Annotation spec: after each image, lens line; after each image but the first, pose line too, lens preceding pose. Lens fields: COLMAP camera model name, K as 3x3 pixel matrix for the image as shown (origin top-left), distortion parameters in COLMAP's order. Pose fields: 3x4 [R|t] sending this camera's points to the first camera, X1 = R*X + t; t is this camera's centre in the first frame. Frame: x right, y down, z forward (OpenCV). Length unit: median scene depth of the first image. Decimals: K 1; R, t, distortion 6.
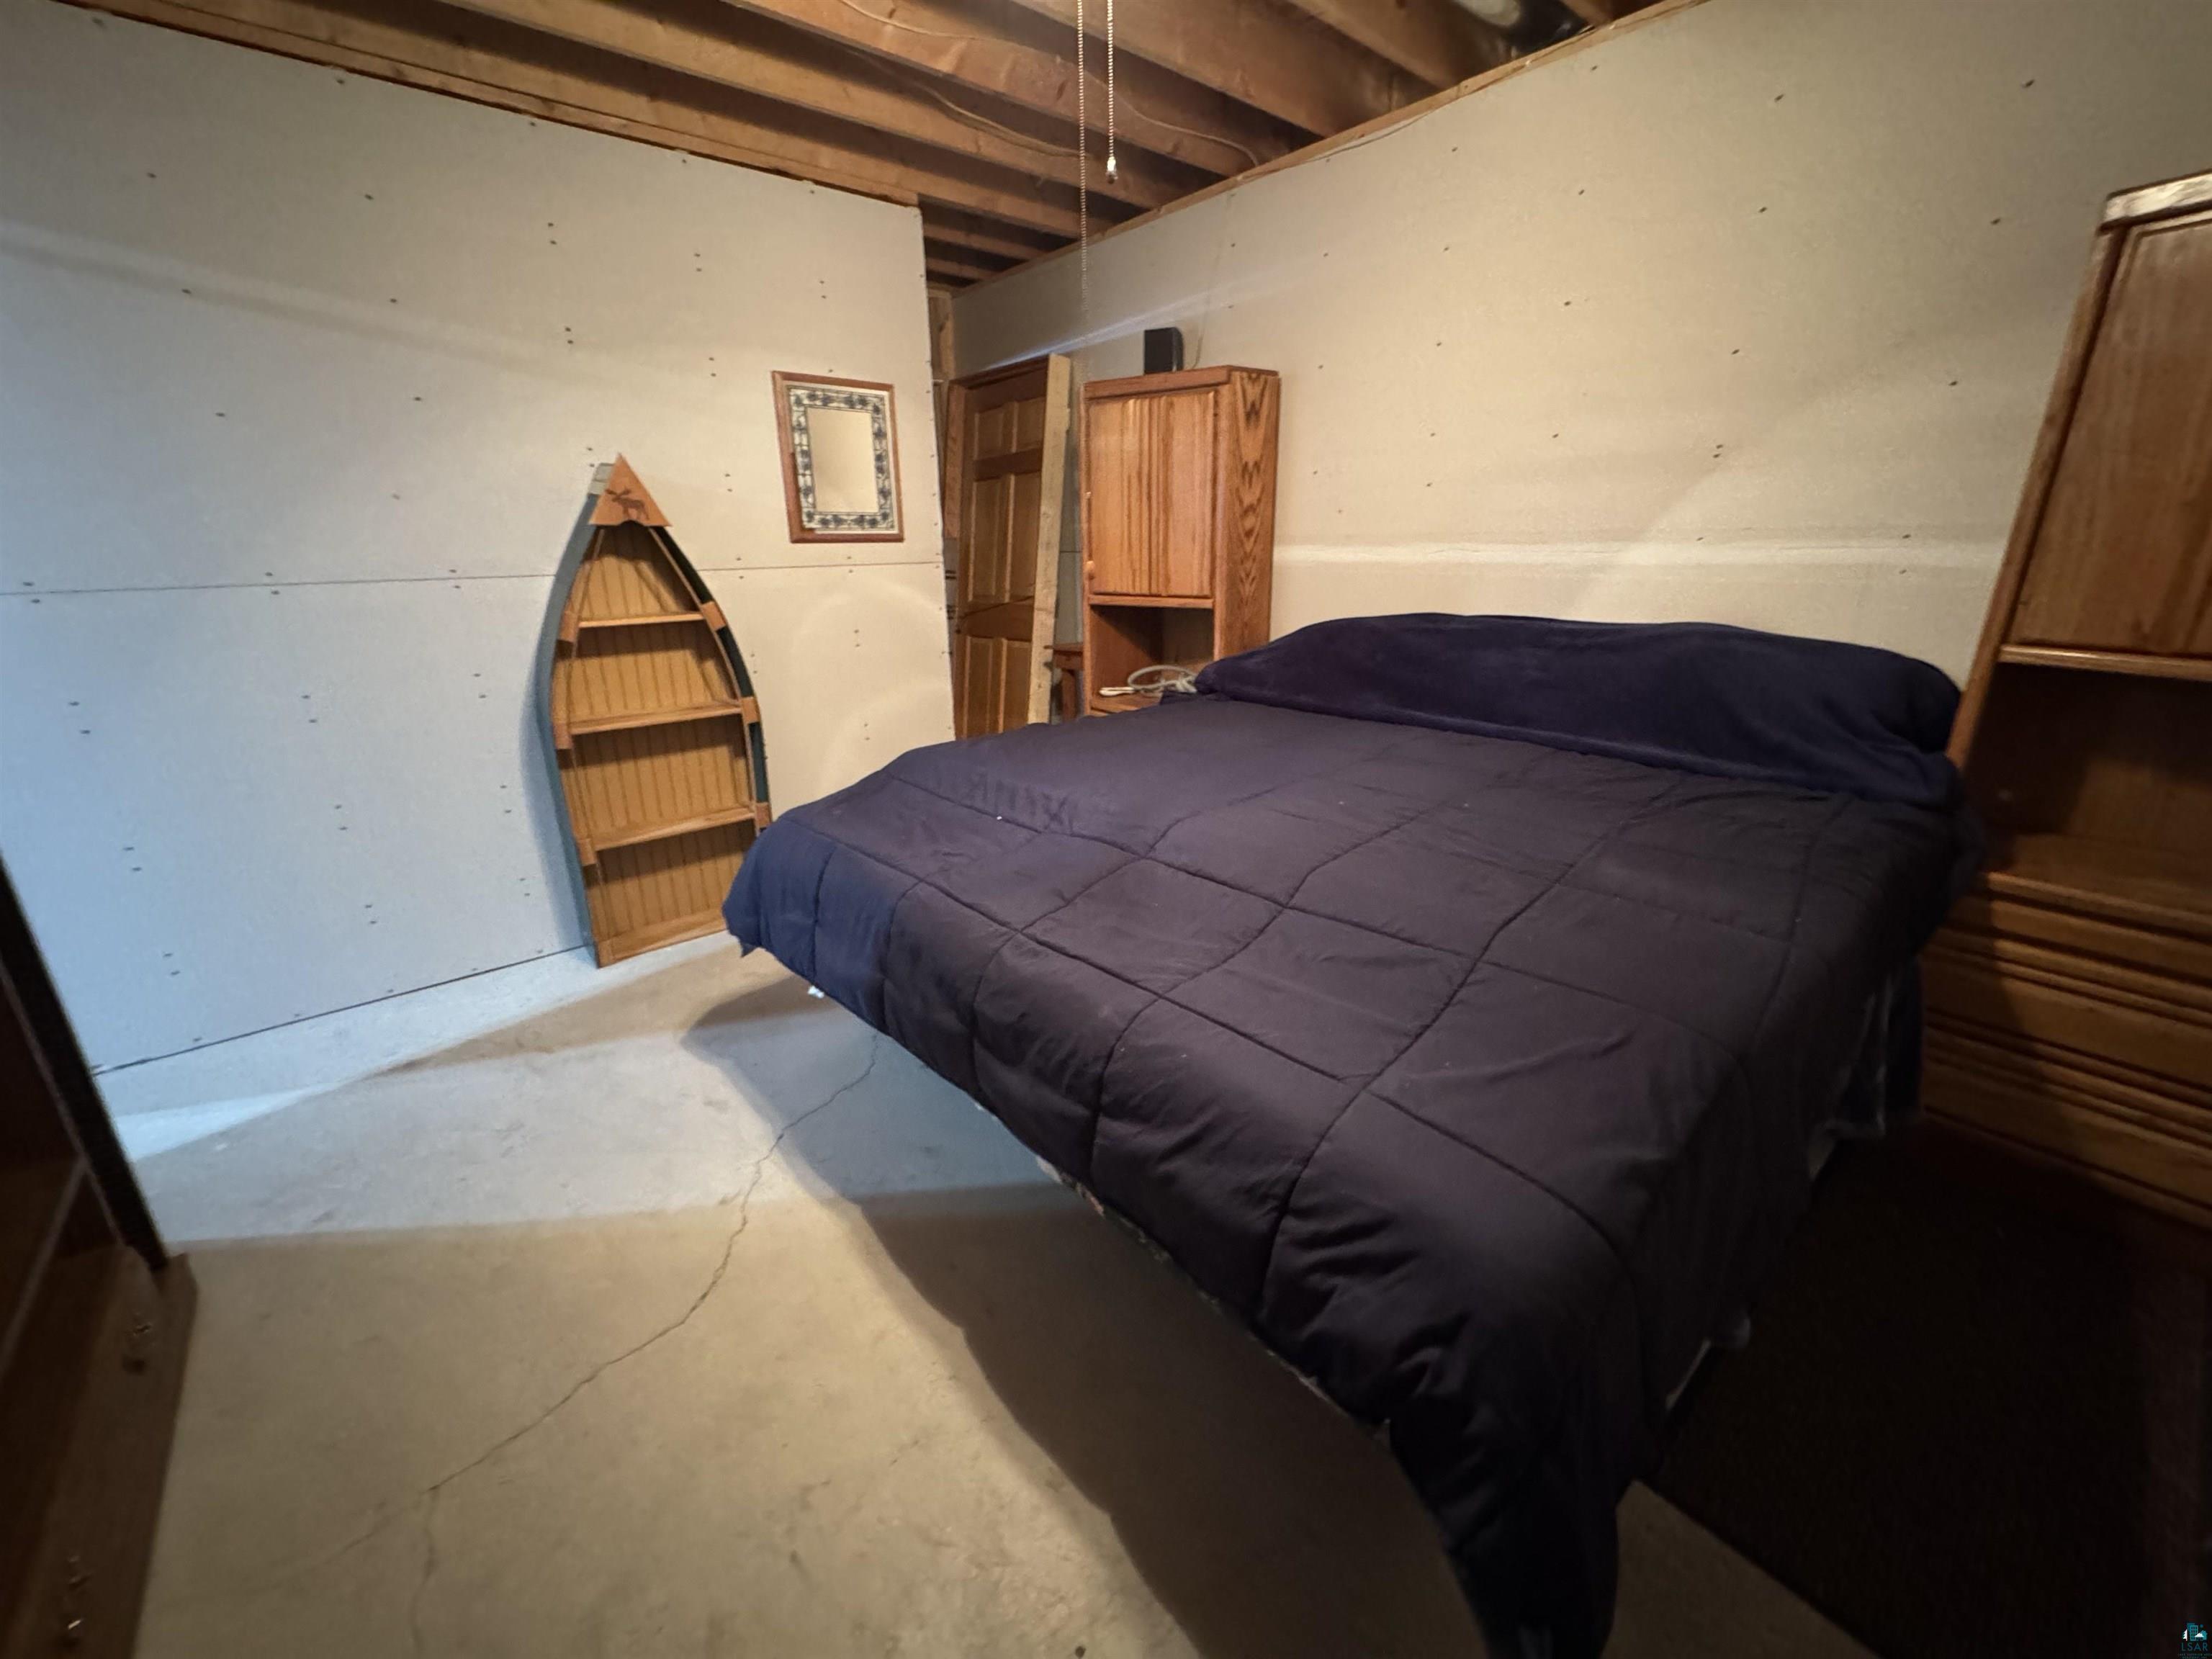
lens RADIAL K [[891.0, 0, 1106.0], [0, 891.0, 829.5], [0, 0, 1]] dist [-0.000464, 0.000004]
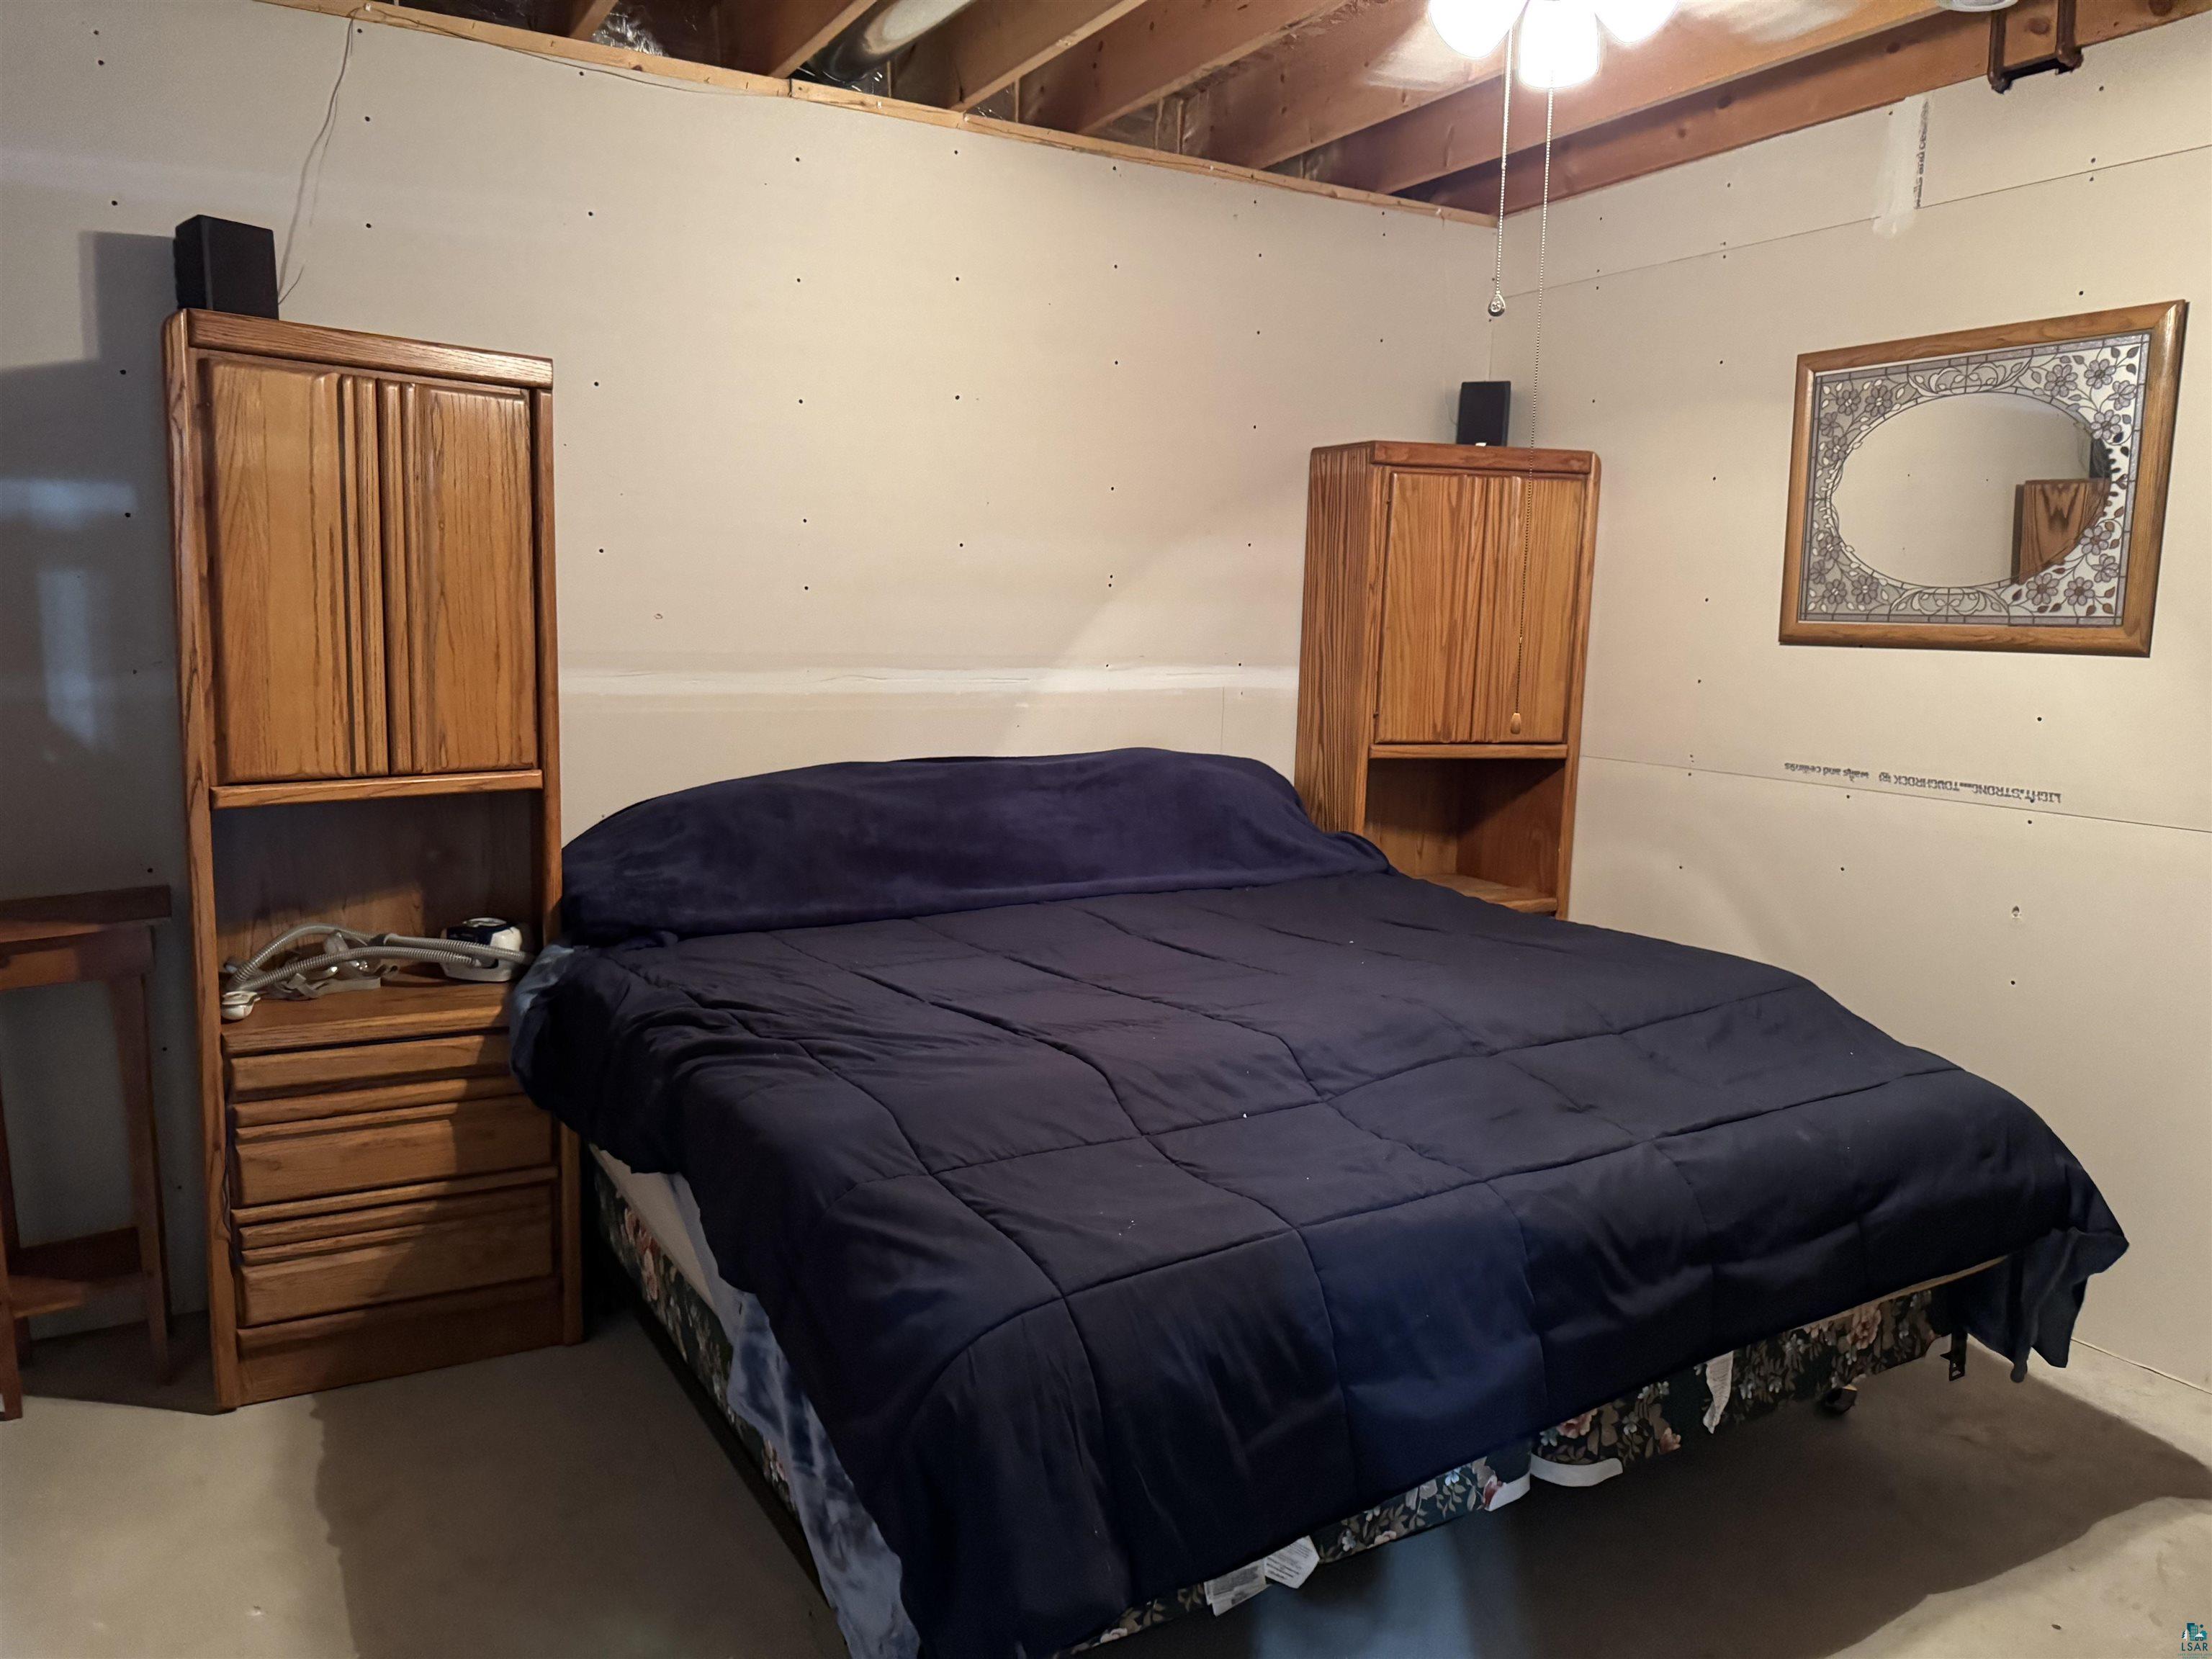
lens RADIAL K [[1541.3, 0, 1106.0], [0, 1541.3, 829.5], [0, 0, 1]] dist [0.002689, 0.000447]
pose [[0.175814, -0.108022, 0.978479, -0.945971], [0.289964, 0.955547, 0.053389, -0.234403], [-0.940750, 0.274337, 0.199321, 0.683742]]
